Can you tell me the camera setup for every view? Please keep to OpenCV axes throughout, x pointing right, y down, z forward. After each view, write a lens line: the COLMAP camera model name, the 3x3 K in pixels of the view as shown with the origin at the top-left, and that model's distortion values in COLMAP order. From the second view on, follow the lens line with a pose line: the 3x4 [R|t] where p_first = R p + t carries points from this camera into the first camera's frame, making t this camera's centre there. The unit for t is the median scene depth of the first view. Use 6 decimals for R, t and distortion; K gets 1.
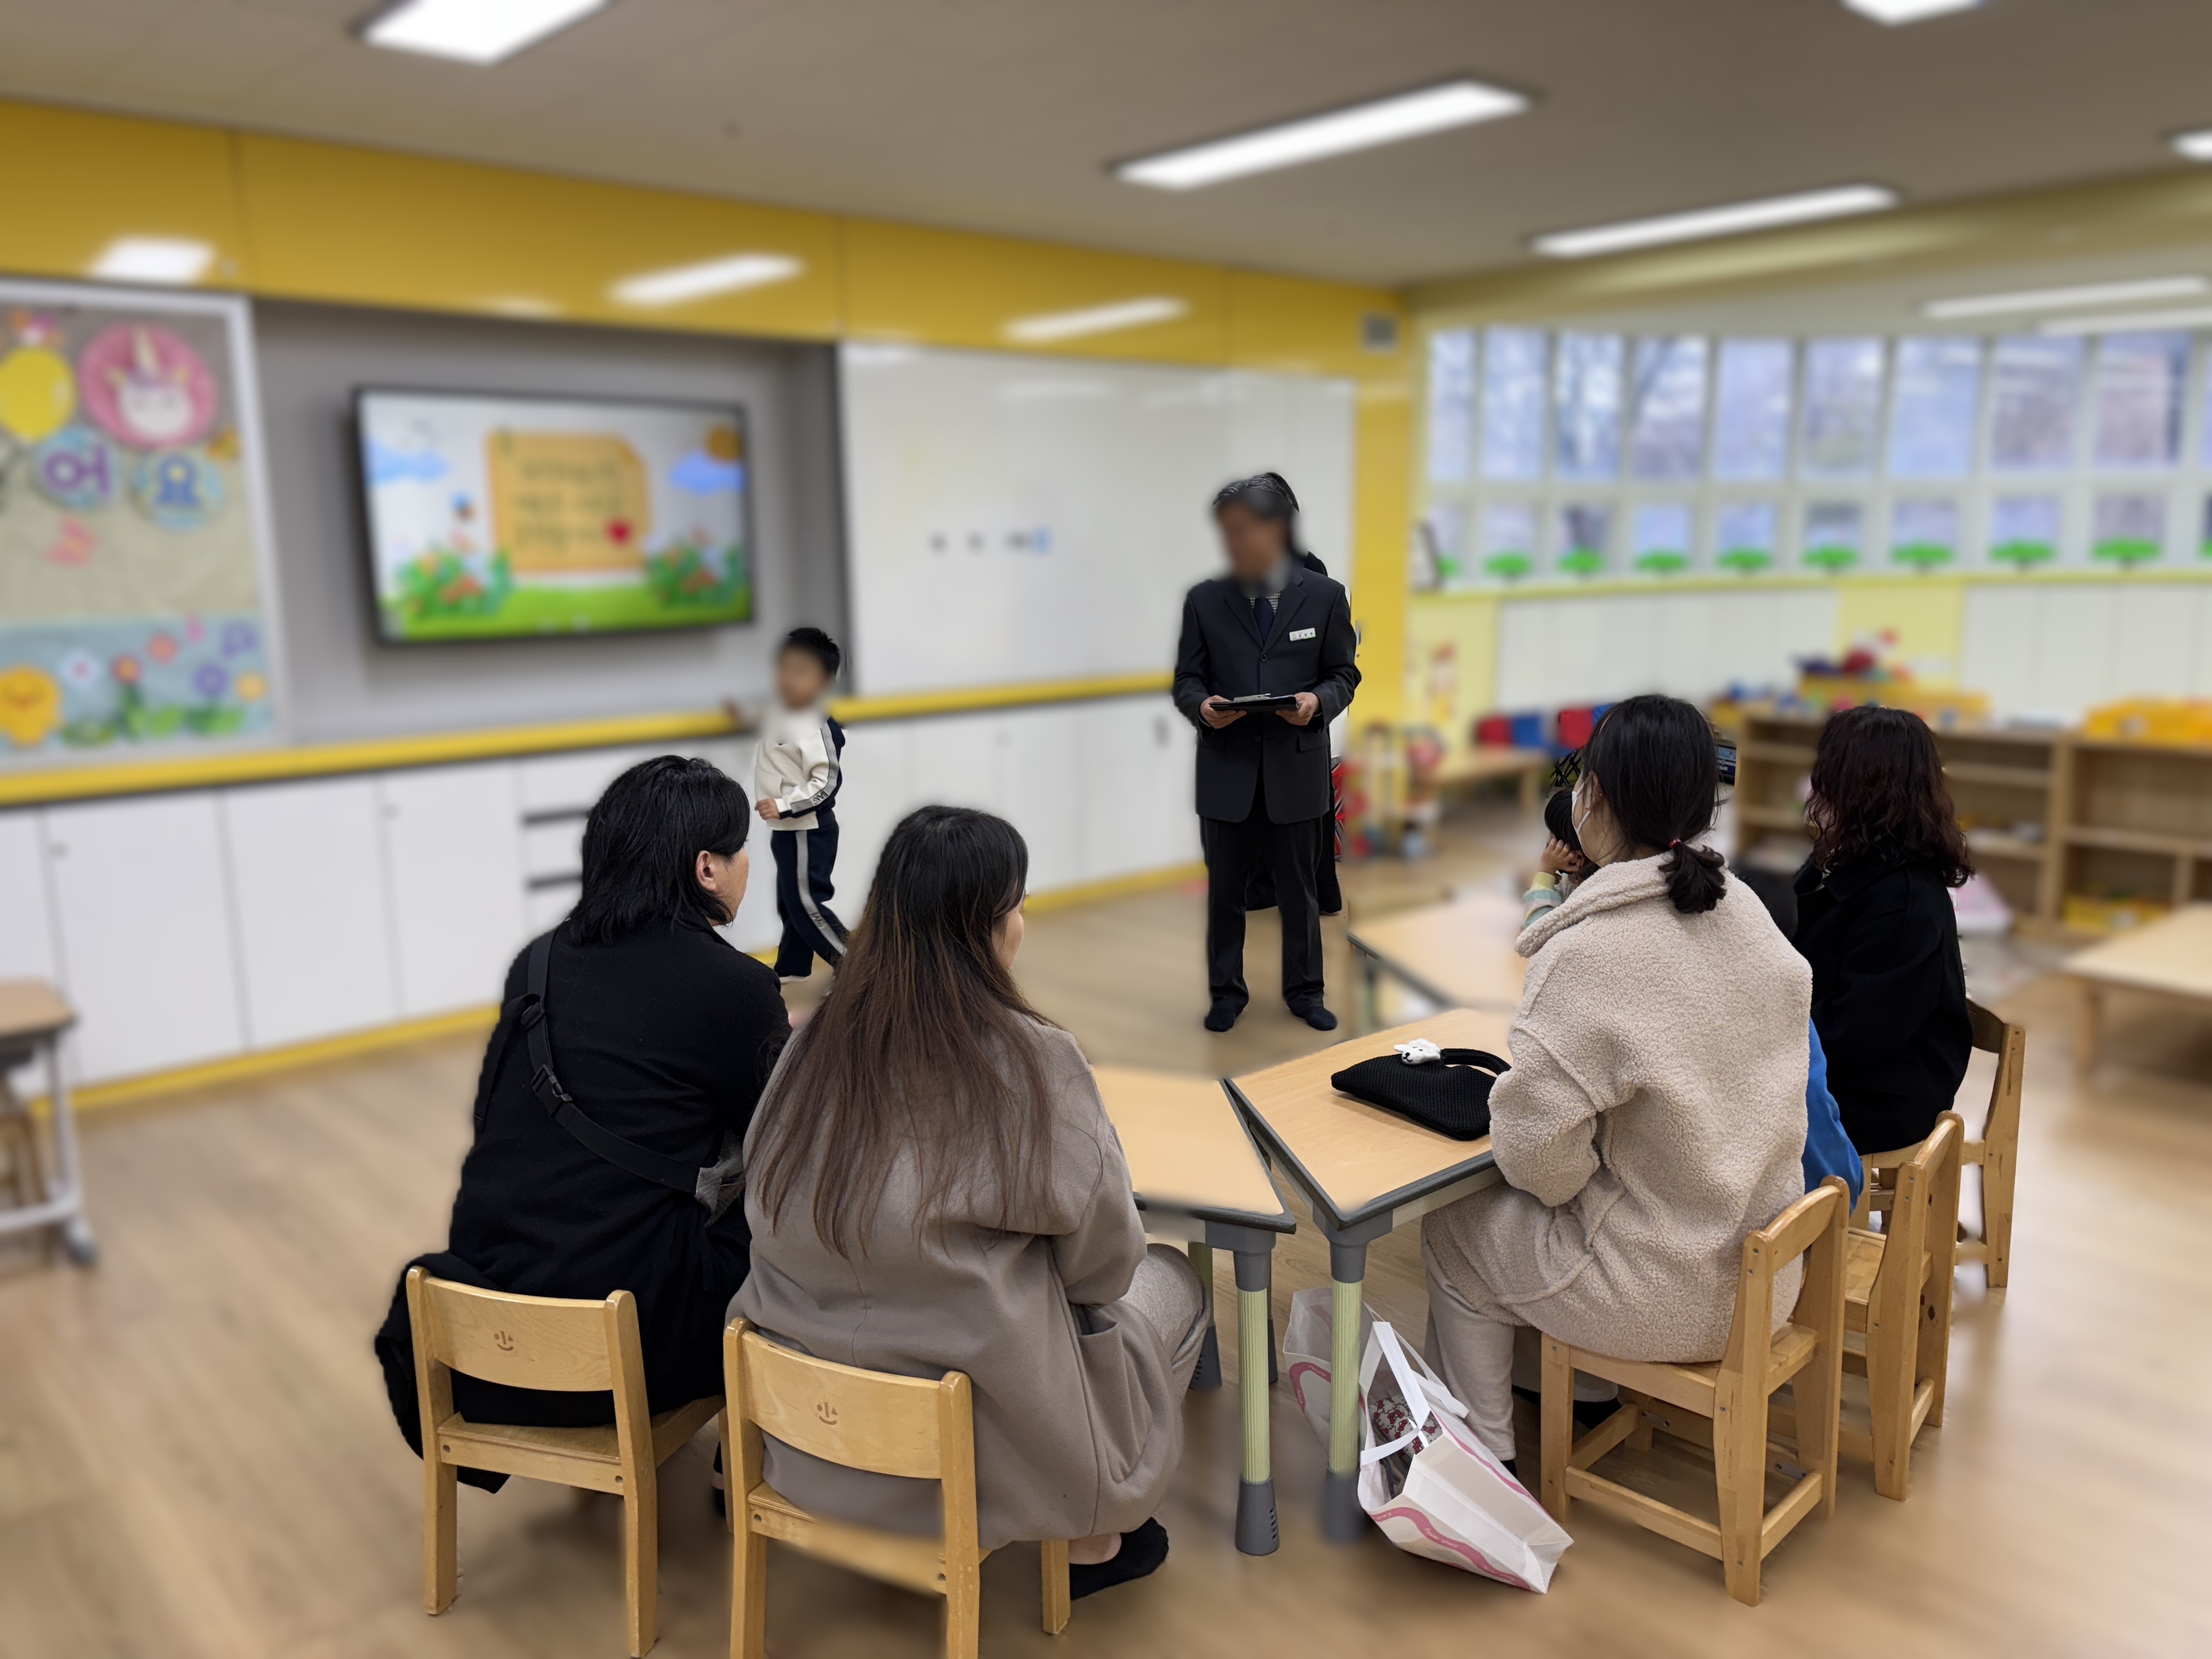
lens RADIAL K [[1665.5, 0, 1110.5], [0, 1665.5, 832.9], [0, 0, 1]] dist [0.010080, -0.005424]
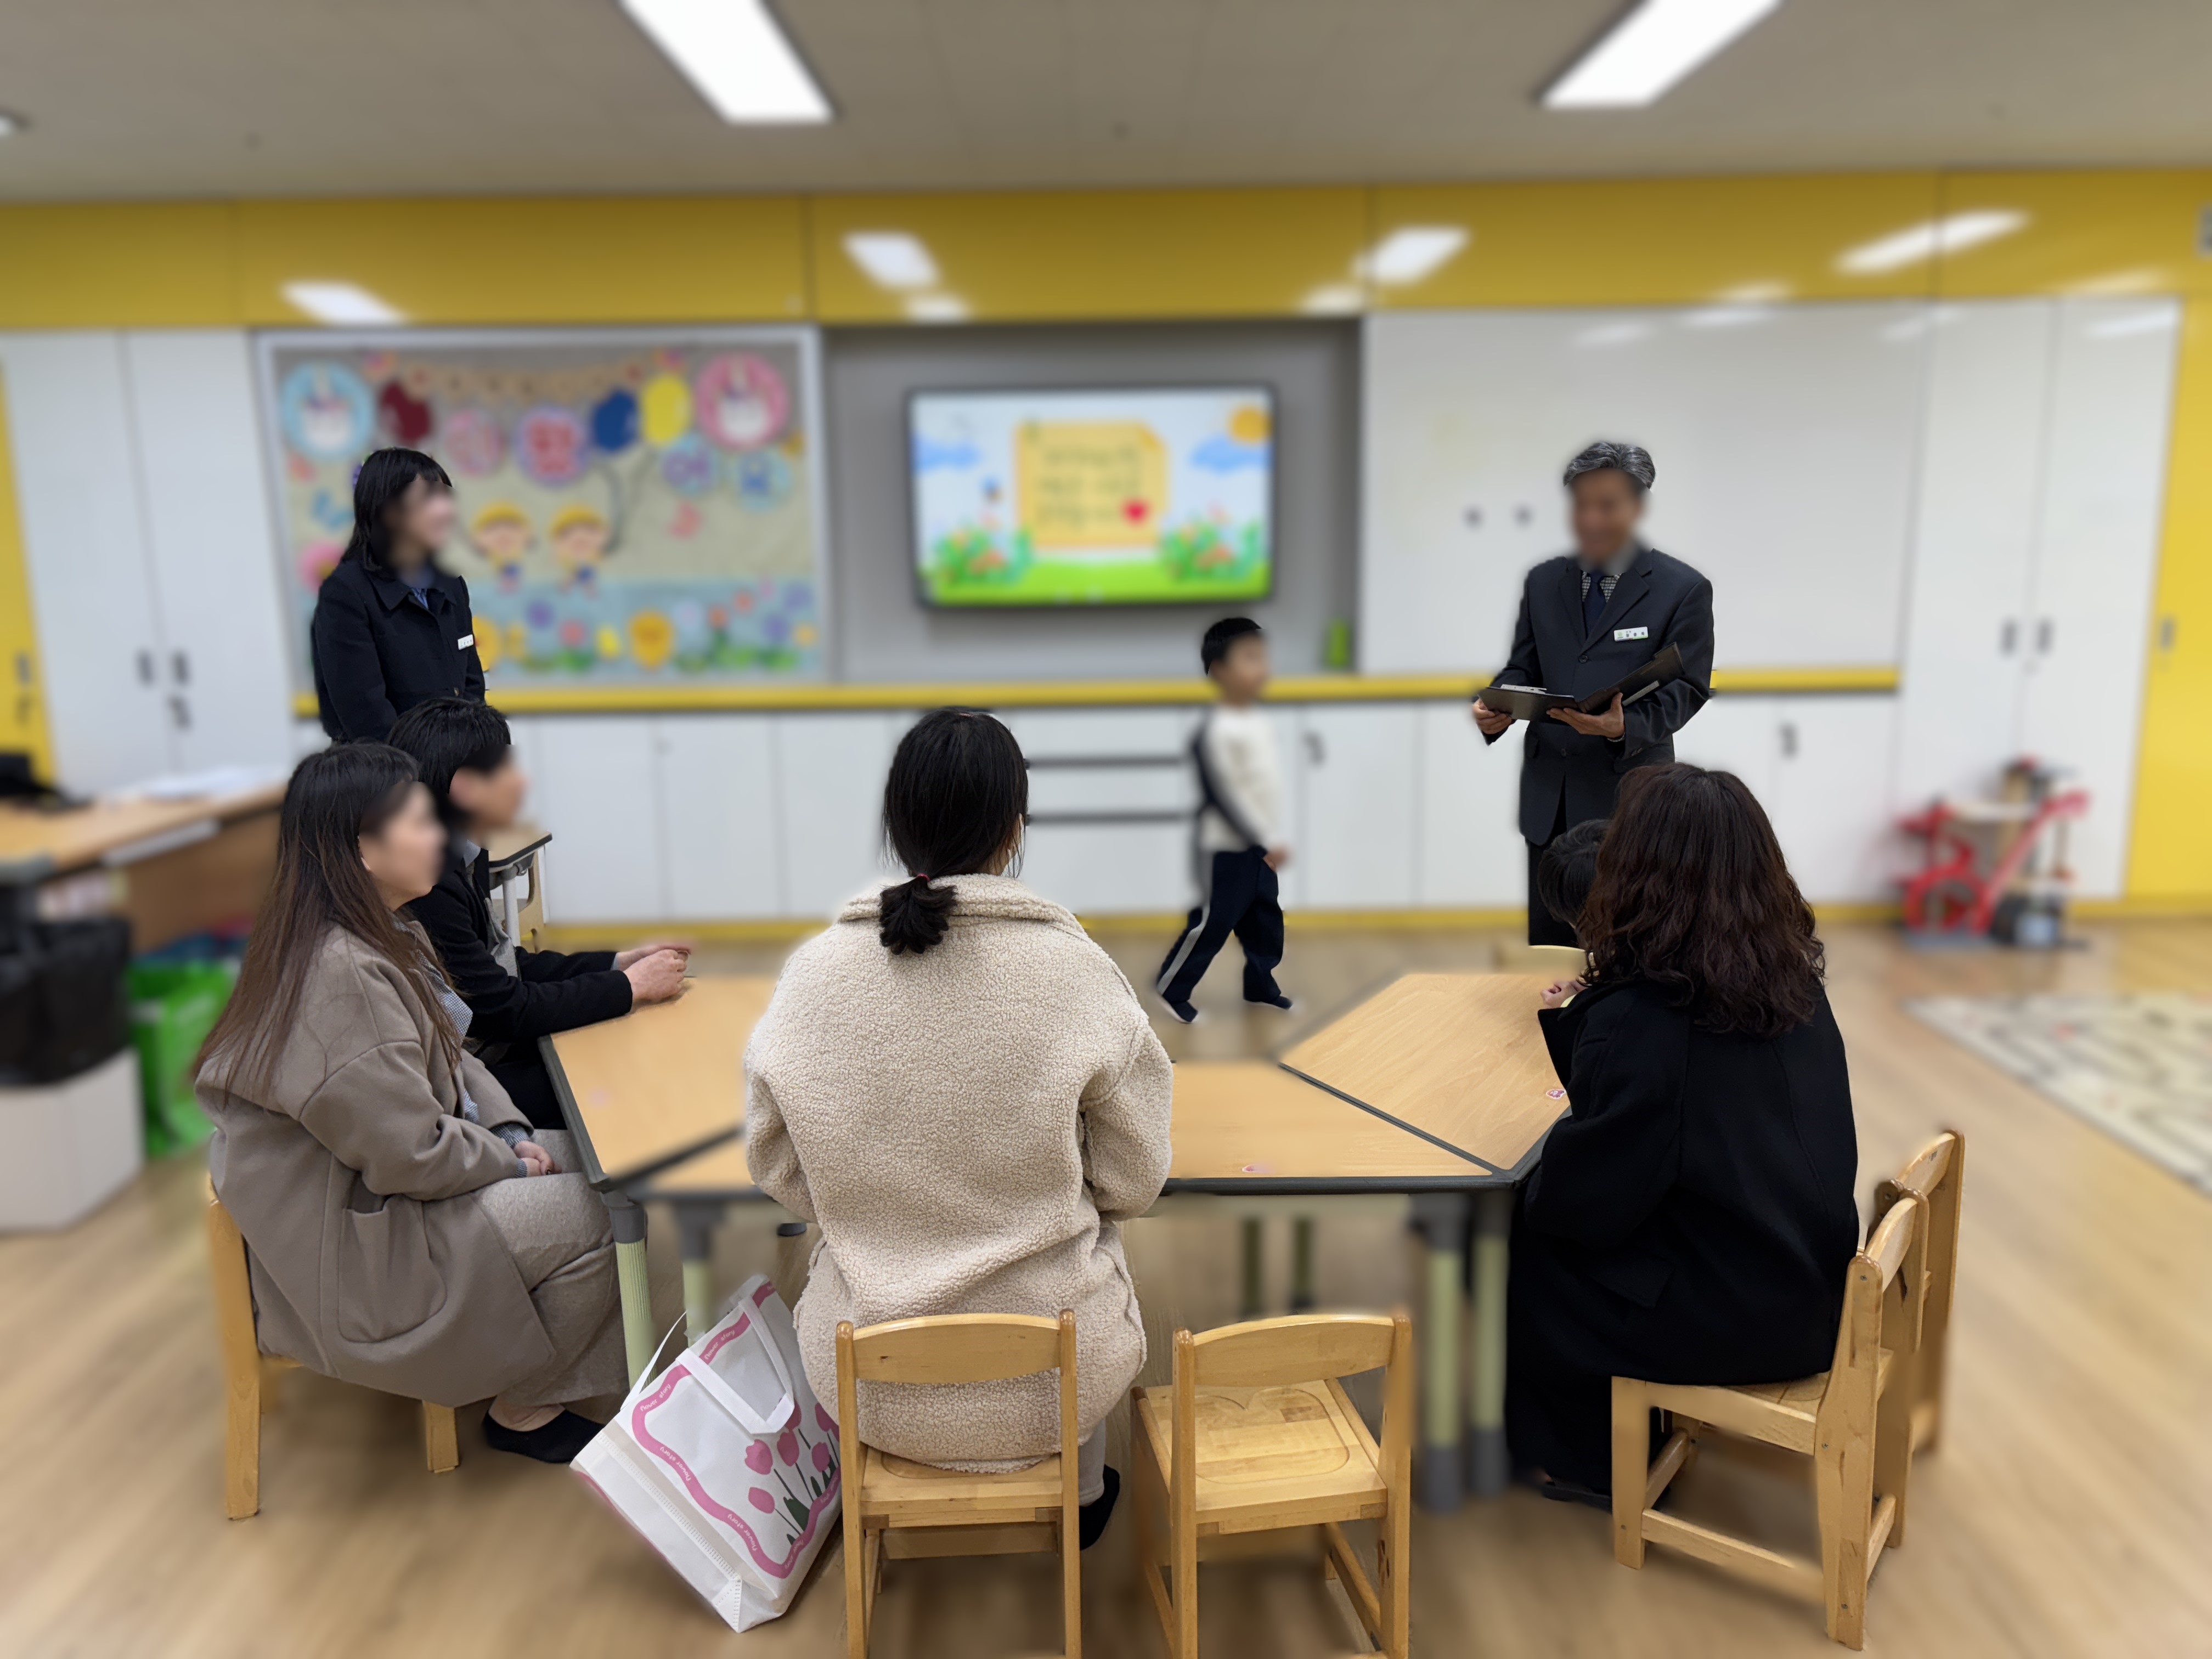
lens RADIAL K [[1665.5, 0, 1082.7], [0, 1665.5, 824.0], [0, 0, 1]] dist [0.010080, -0.005424]
pose [[0.733244, 0.123714, -0.668616, 0.478062], [-0.116753, 0.991612, 0.055439, -0.038407], [0.669867, 0.037412, 0.741538, 0.199976]]
